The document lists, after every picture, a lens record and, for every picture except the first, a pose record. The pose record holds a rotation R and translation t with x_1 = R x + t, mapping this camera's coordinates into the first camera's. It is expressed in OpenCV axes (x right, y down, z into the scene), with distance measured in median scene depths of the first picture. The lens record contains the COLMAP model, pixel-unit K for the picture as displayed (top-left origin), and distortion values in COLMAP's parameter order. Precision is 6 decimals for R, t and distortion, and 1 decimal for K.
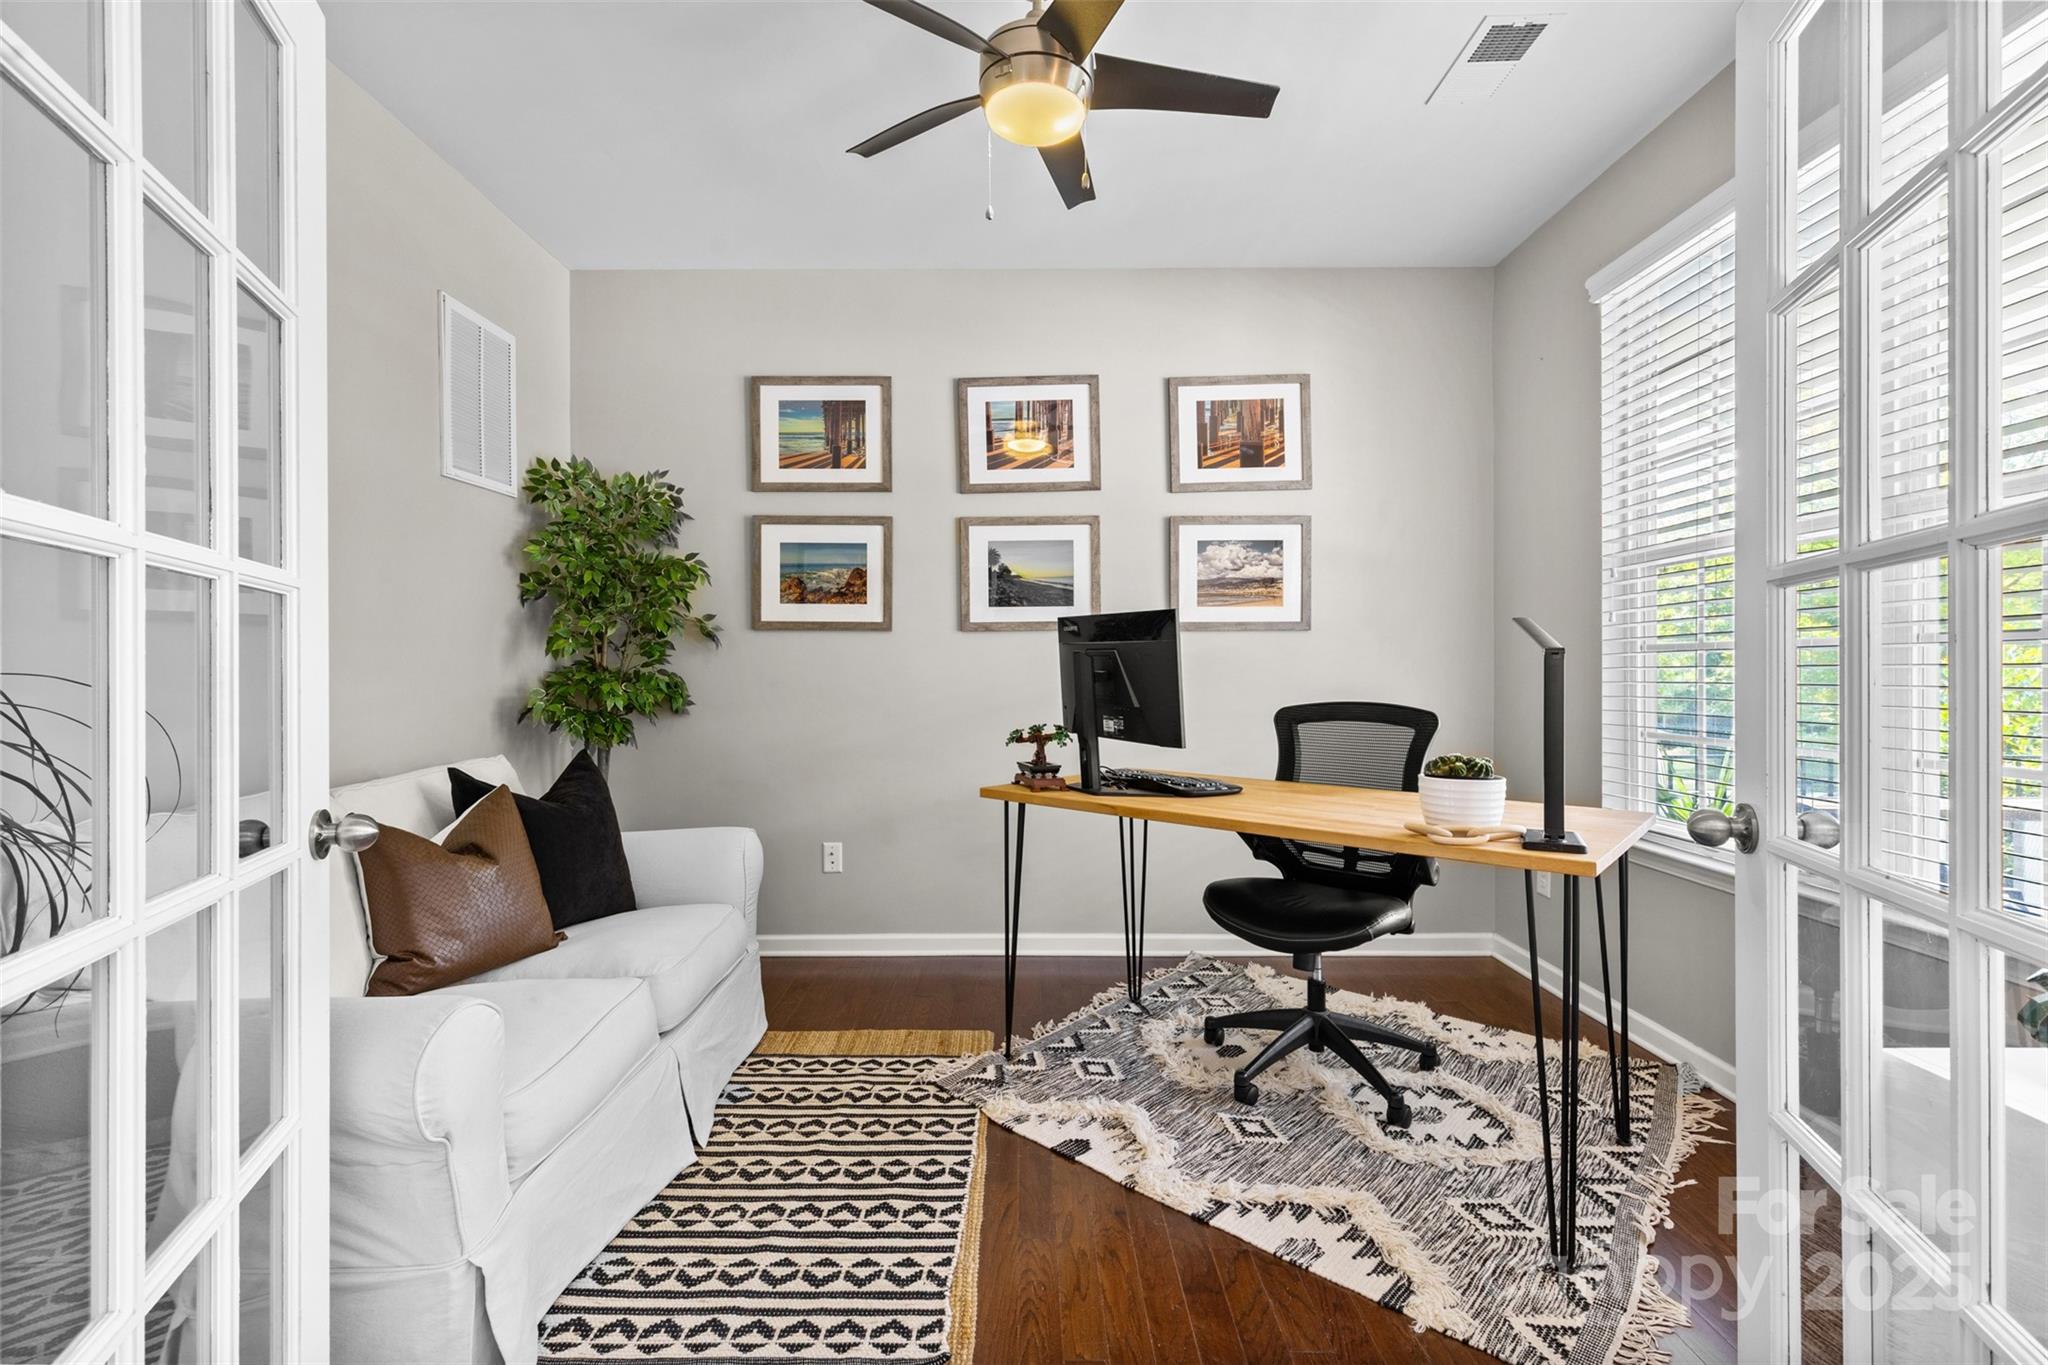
lens RADIAL K [[927.4, 0, 1026.0], [0, 927.4, 681.7], [0, 0, 1]] dist [0.010117, -0.000676]
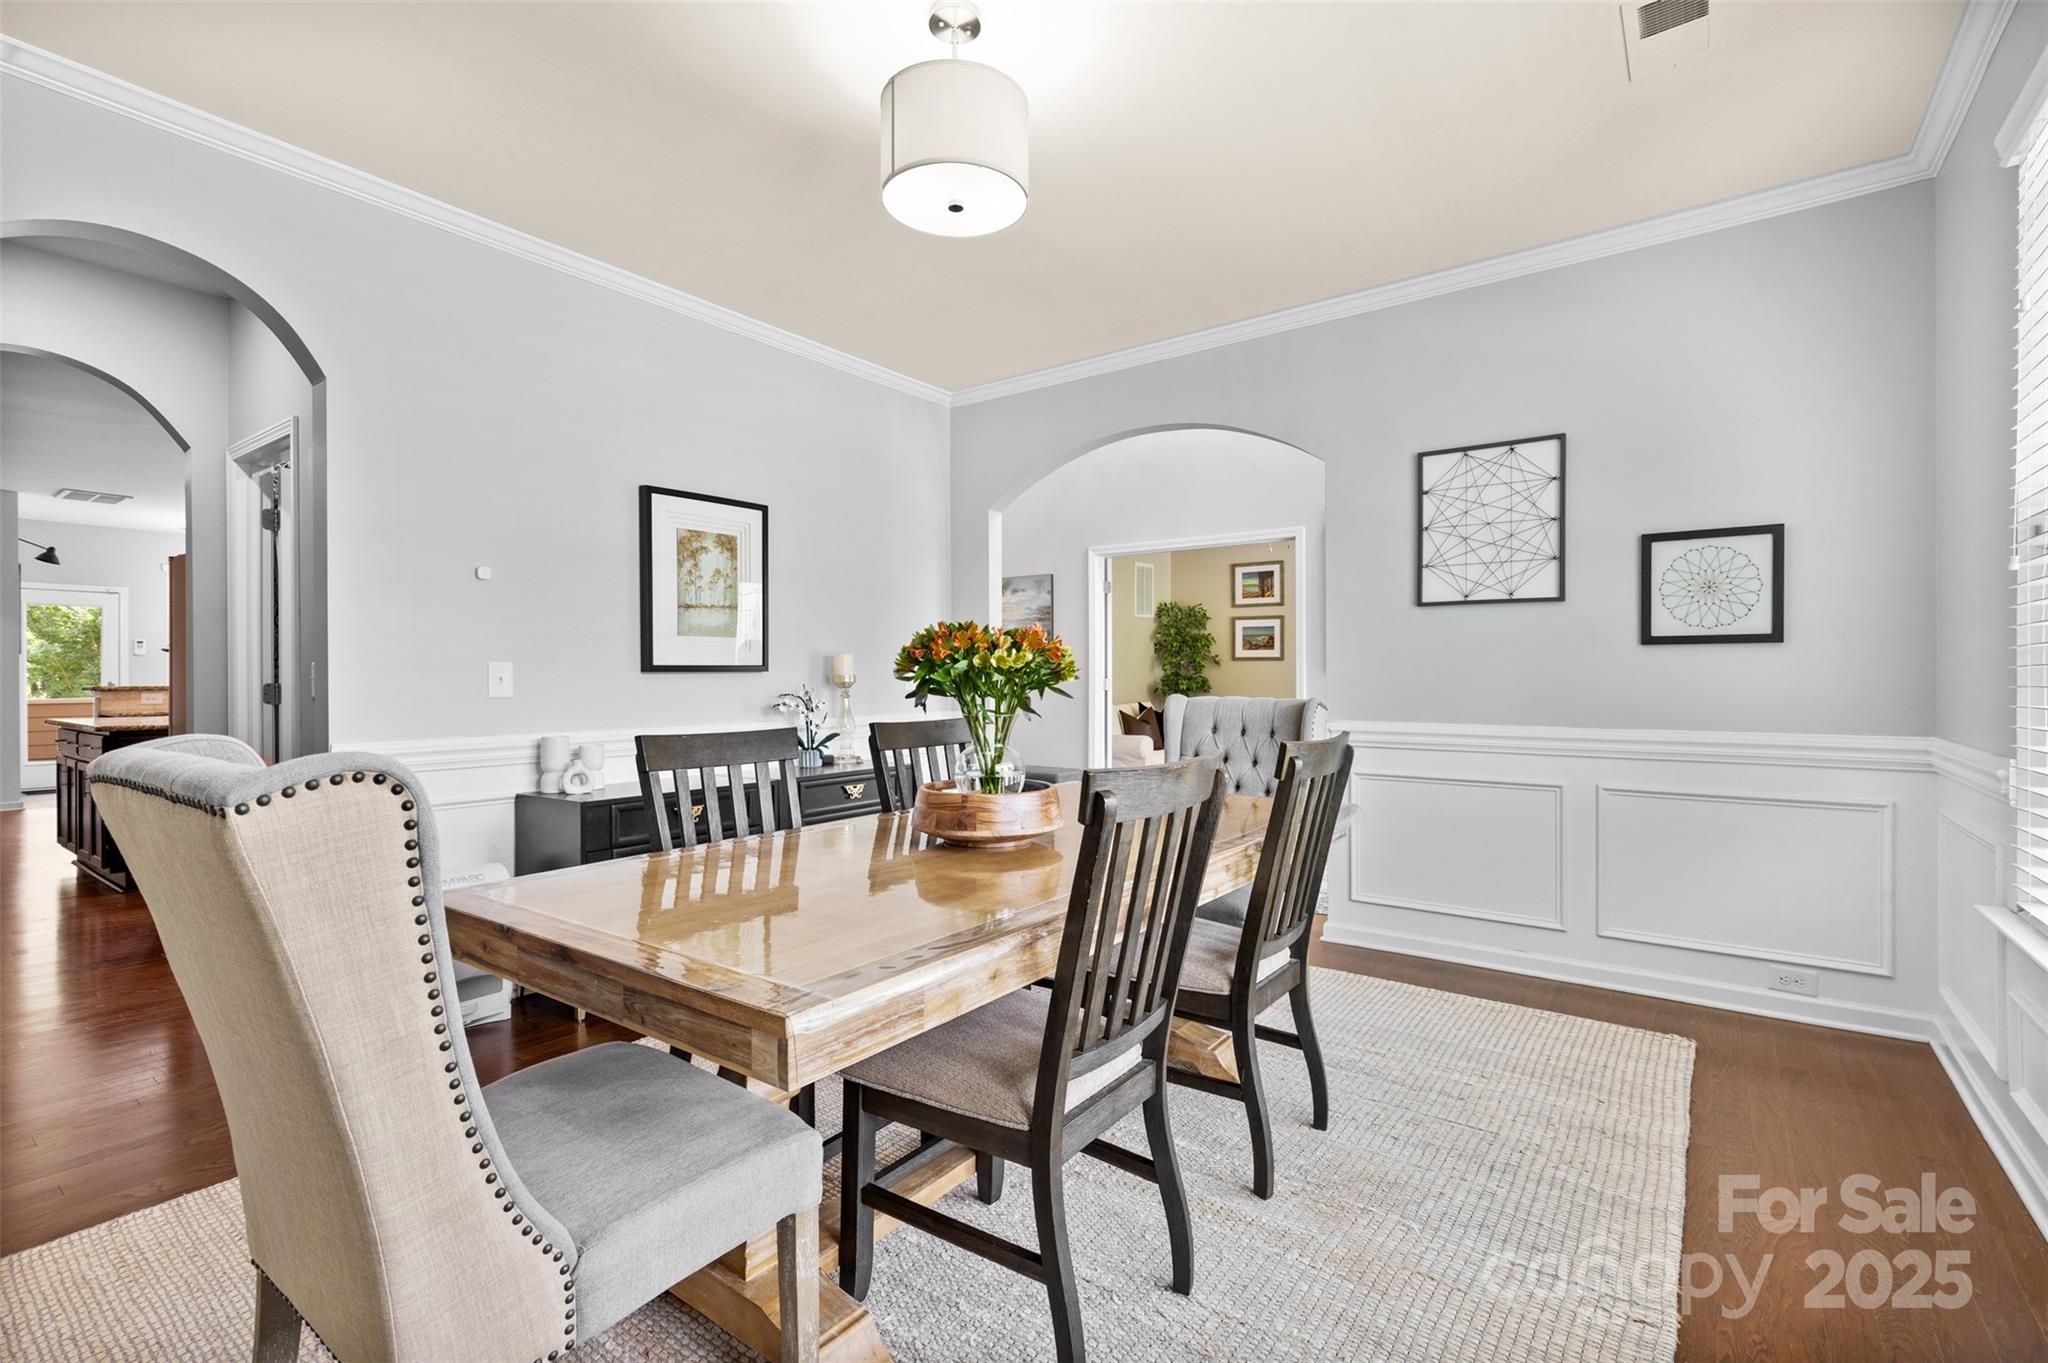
lens RADIAL K [[927.4, 0, 1028.4], [0, 927.4, 682.7], [0, 0, 1]] dist [0.010117, -0.000676]
pose [[0.805570, 0.005908, -0.592472, 0.803210], [-0.003057, 0.999978, 0.005815, -0.006071], [0.592493, -0.002873, 0.805570, -1.471059]]
